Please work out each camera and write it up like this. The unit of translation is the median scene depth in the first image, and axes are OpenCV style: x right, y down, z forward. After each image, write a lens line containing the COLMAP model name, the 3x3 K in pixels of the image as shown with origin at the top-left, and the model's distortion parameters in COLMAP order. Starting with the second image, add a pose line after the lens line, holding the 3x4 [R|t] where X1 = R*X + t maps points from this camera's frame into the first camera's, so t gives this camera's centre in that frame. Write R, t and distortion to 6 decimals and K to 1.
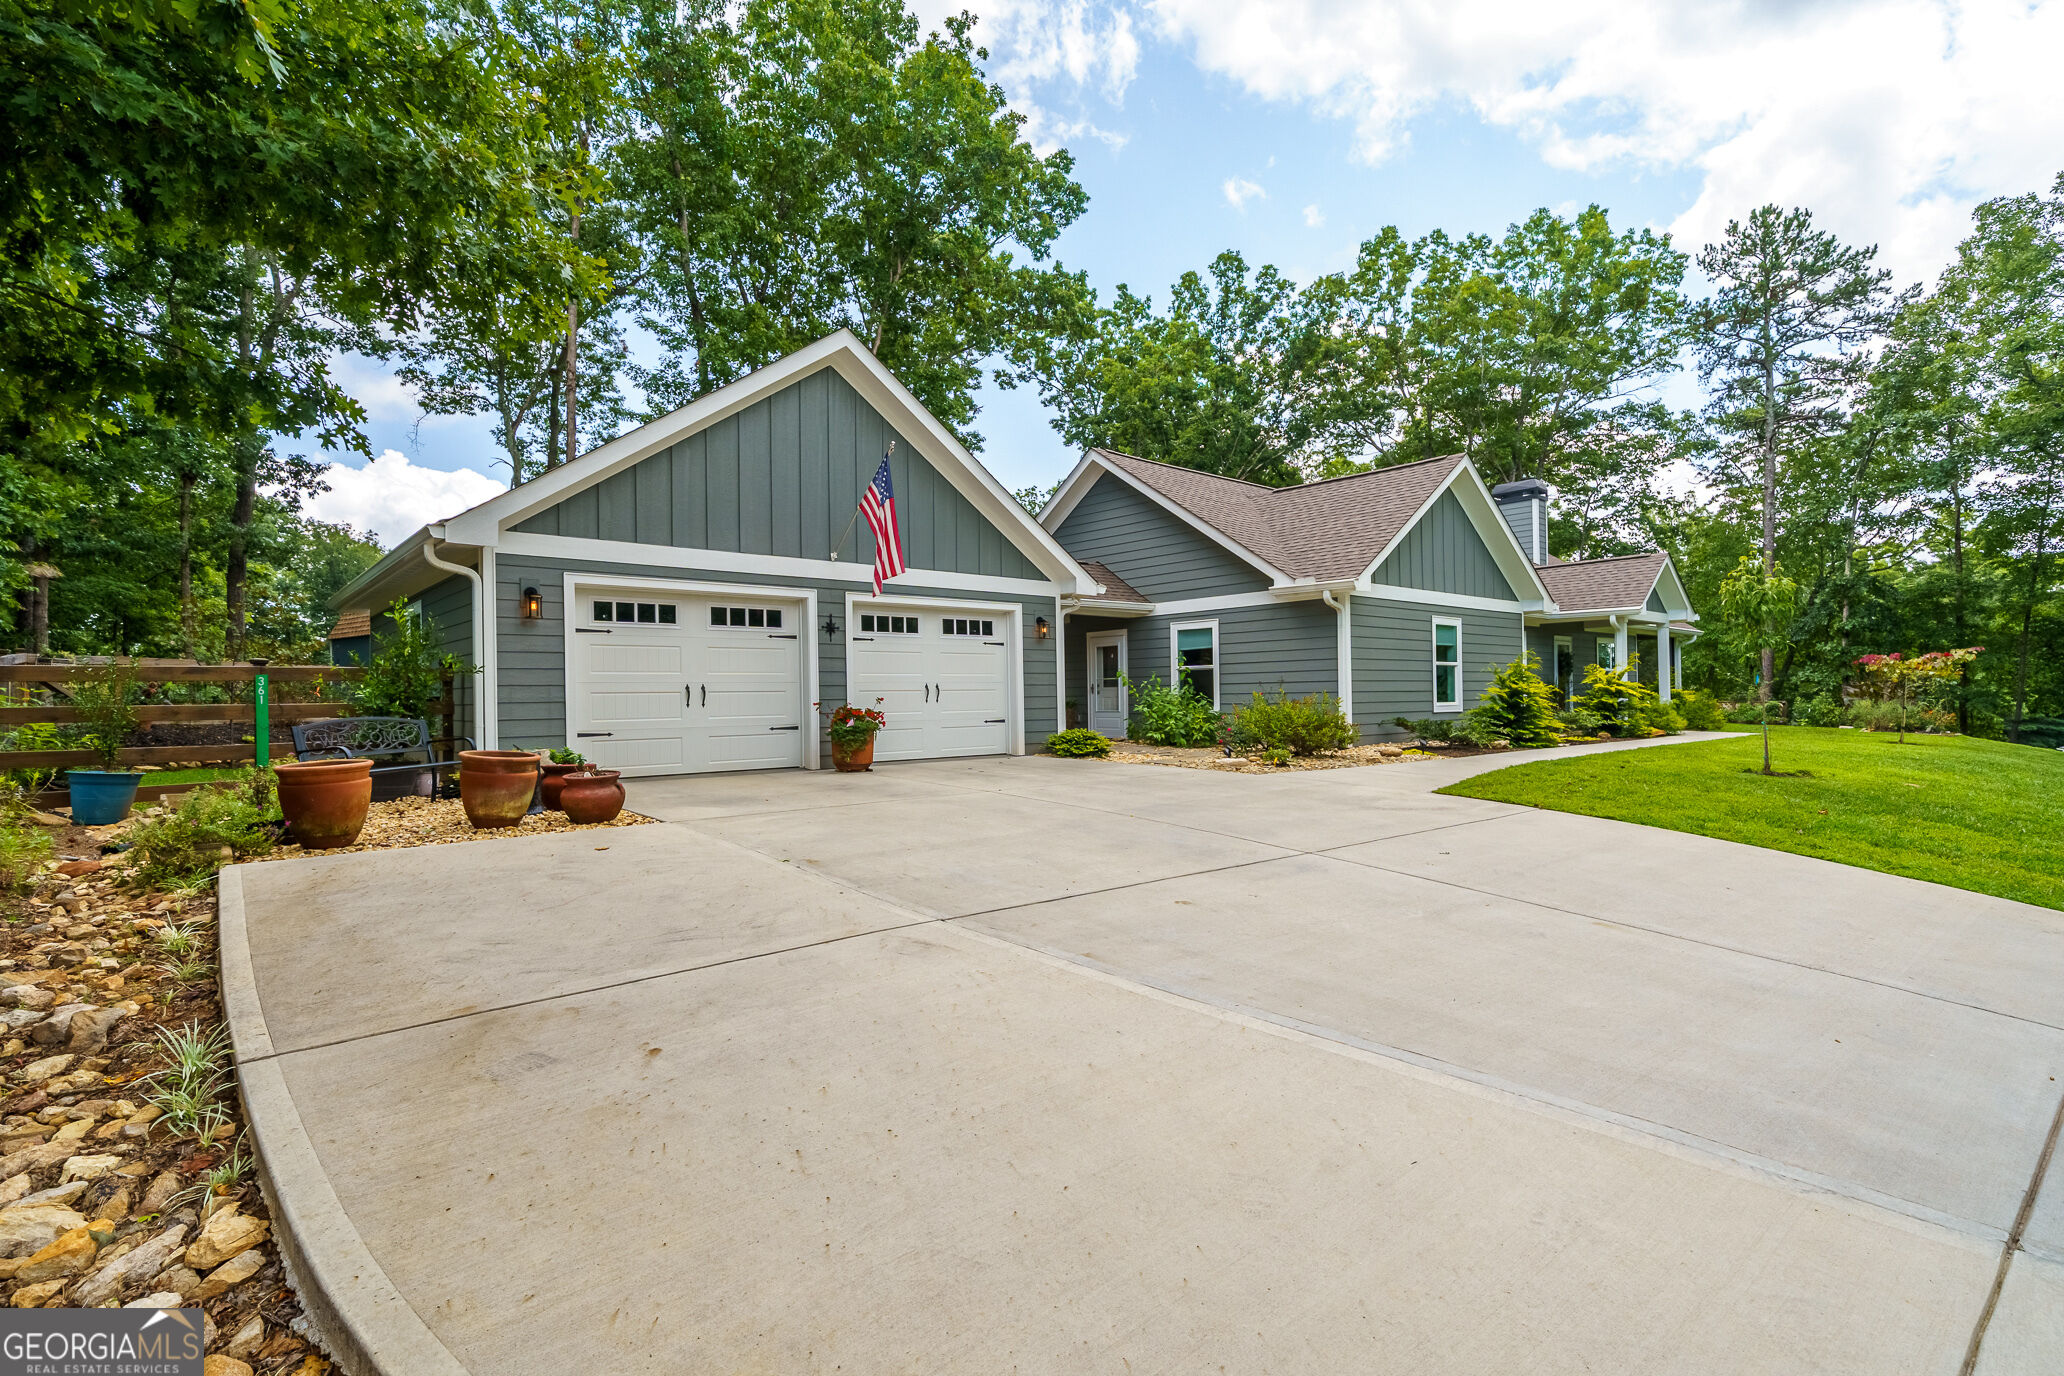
lens RADIAL K [[1016.7, 0, 1024.8], [0, 1016.7, 675.9], [0, 0, 1]] dist [0.002615, 0.000264]
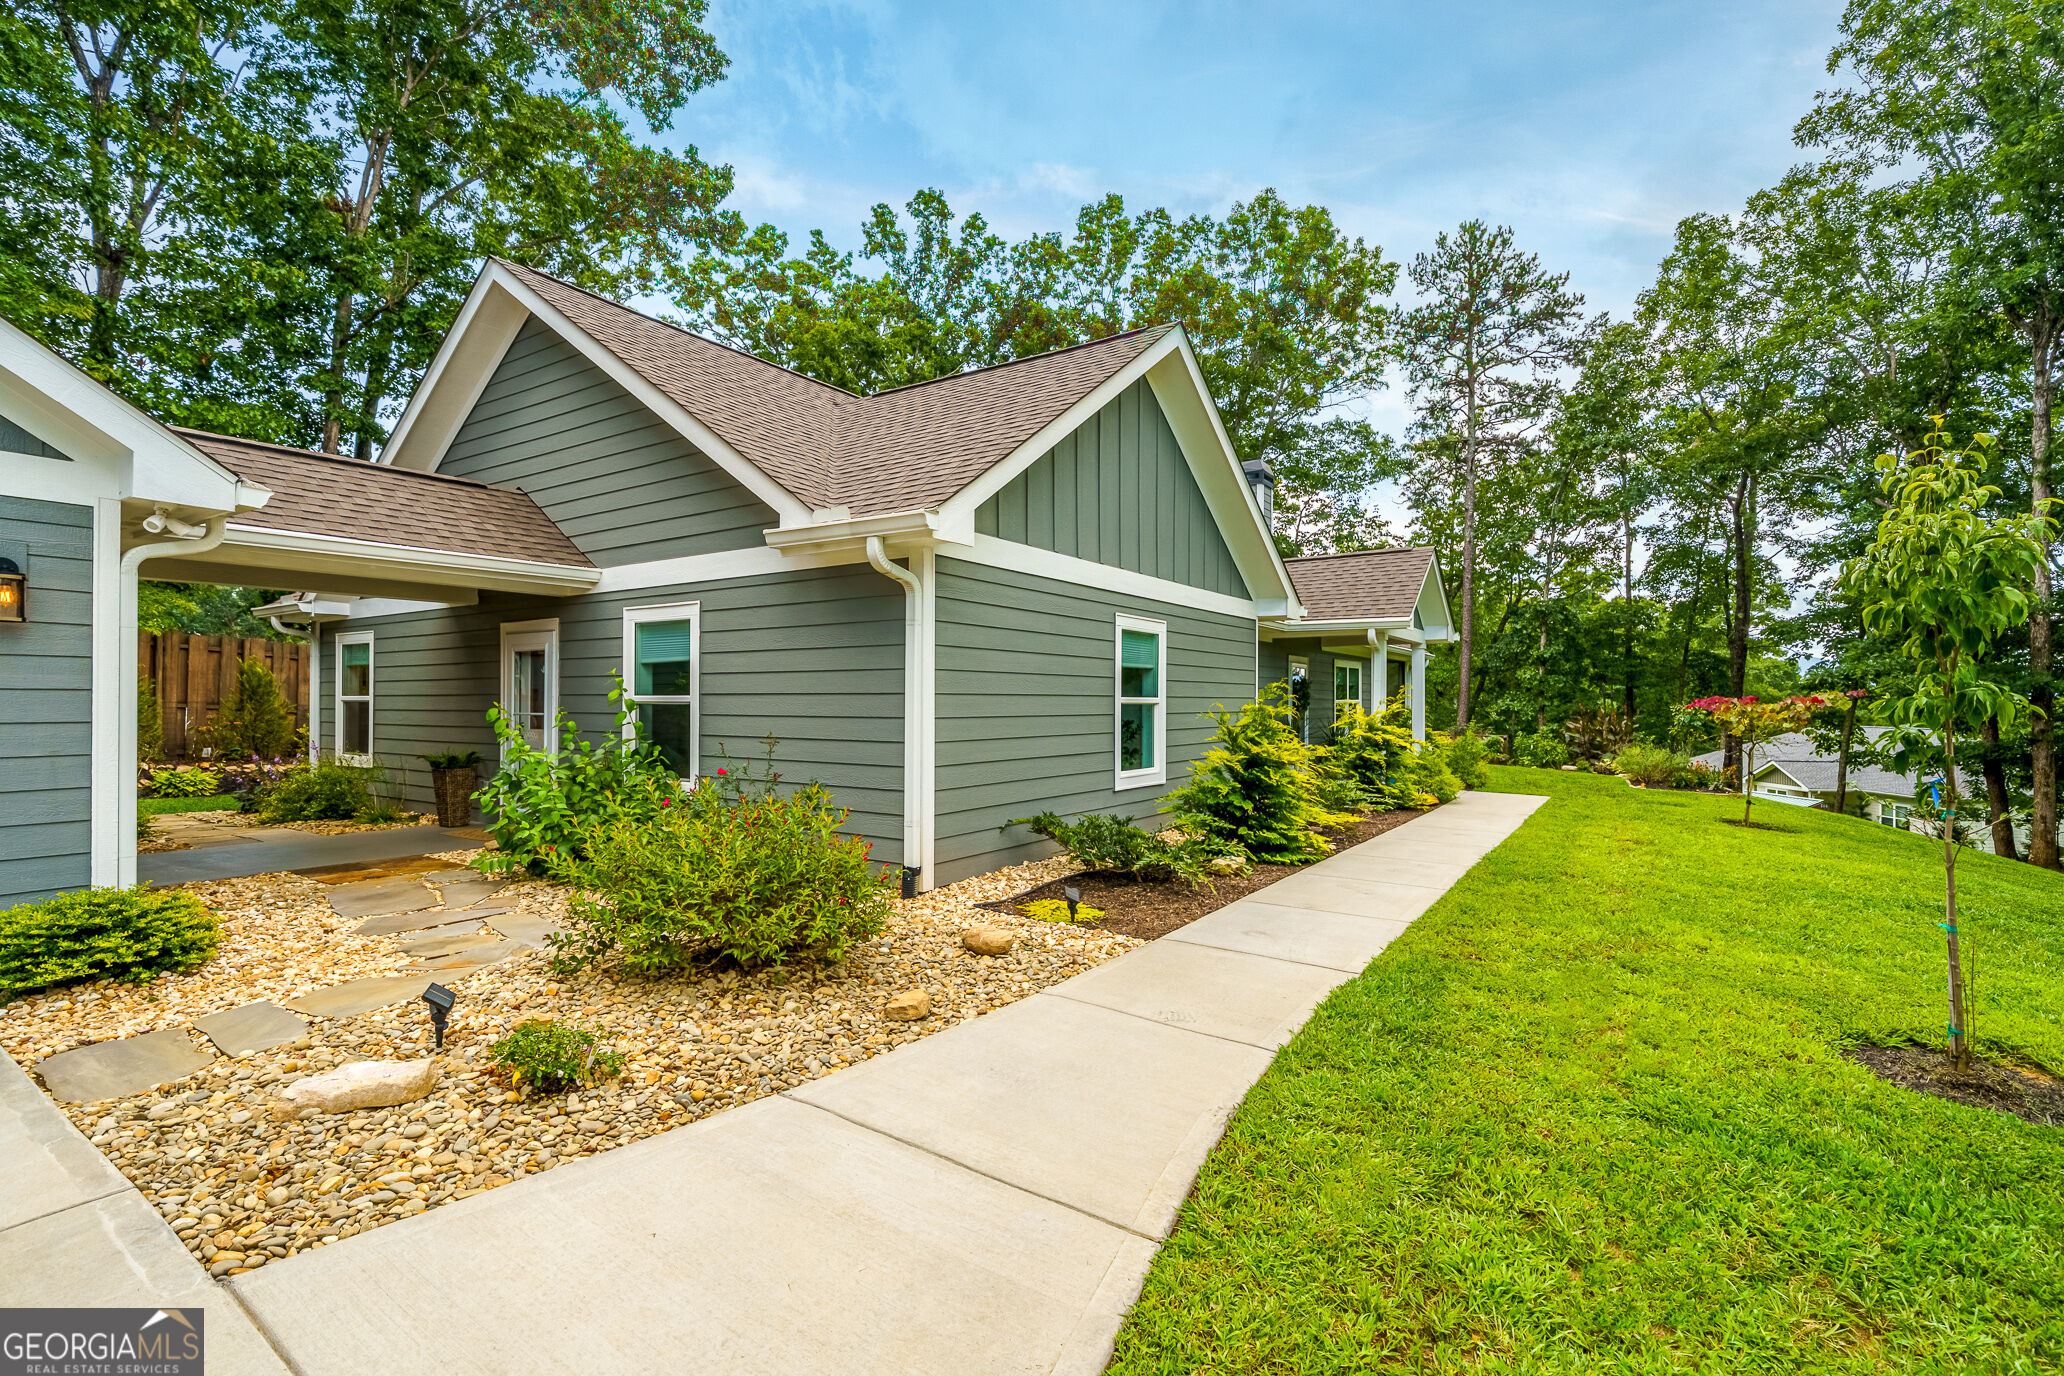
lens RADIAL K [[920.8, 0, 1032.0], [0, 920.8, 688.0], [0, 0, 1]] dist [-0.022462, -0.000034]
pose [[0.968576, 0.020912, 0.247836, 0.111496], [-0.023390, 0.999702, 0.007057, -0.010101], [-0.247614, -0.012632, 0.968776, 0.252513]]
